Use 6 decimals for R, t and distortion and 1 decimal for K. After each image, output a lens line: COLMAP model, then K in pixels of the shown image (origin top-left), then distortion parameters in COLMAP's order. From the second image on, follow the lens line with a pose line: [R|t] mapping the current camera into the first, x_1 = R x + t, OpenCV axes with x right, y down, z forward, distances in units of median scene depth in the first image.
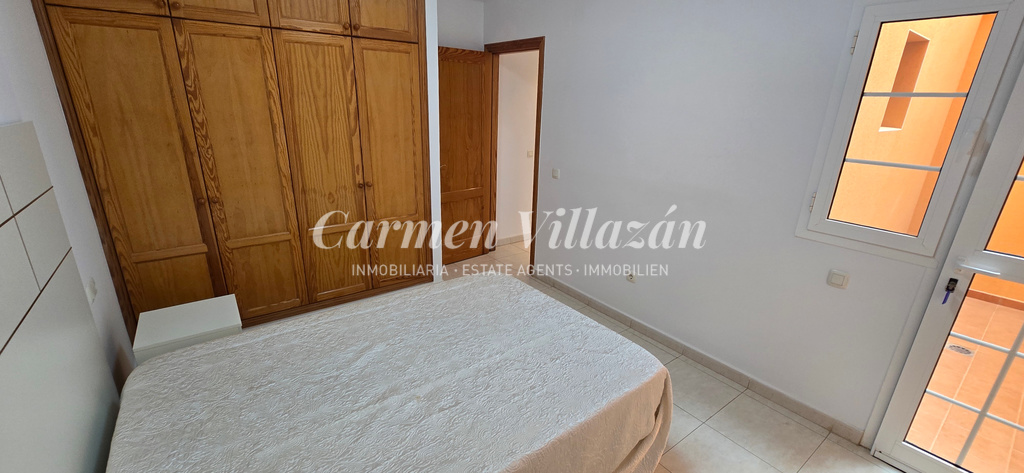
lens RADIAL K [[417.5, 0, 509.4], [0, 417.5, 240.4], [0, 0, 1]] dist [-0.007300, 0.000033]
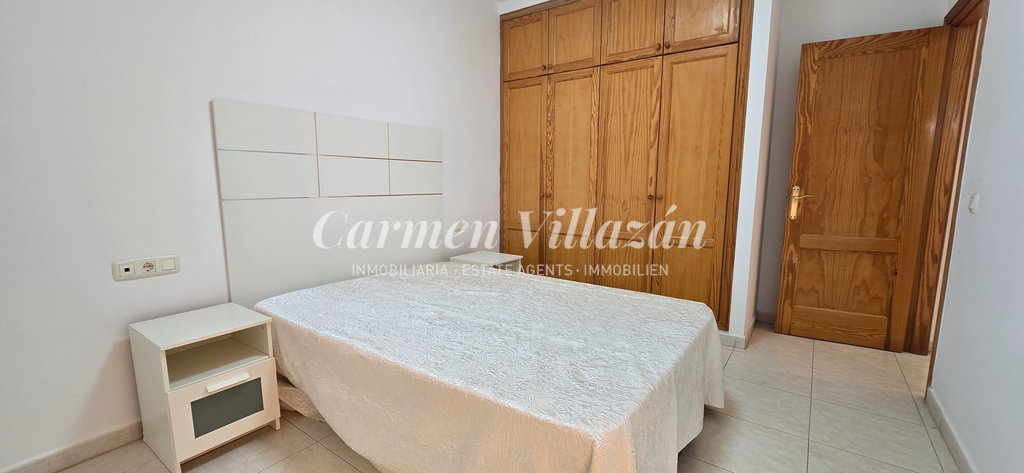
lens RADIAL K [[417.5, 0, 509.4], [0, 417.5, 240.4], [0, 0, 1]] dist [-0.007300, 0.000033]
pose [[0.286374, 0.109688, -0.951819, 0.604632], [-0.300589, 0.953555, 0.019450, 0.060304], [0.909745, 0.280536, 0.306044, 0.480183]]
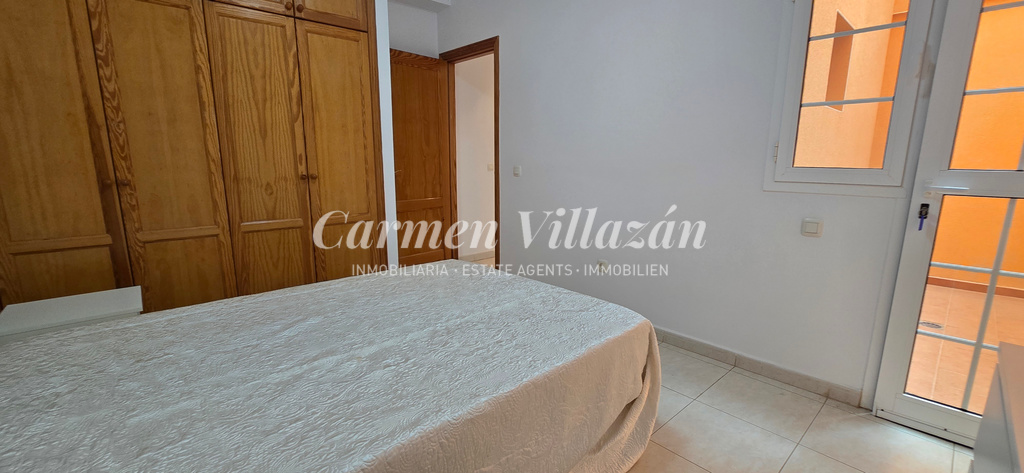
lens RADIAL K [[422.1, 0, 515.1], [0, 422.1, 239.1], [0, 0, 1]] dist [-0.008383, 0.000651]
pose [[0.994582, -0.040905, 0.095565, 0.009430], [0.053447, 0.989727, -0.132602, 0.174275], [-0.089159, 0.136991, 0.986552, 0.083969]]
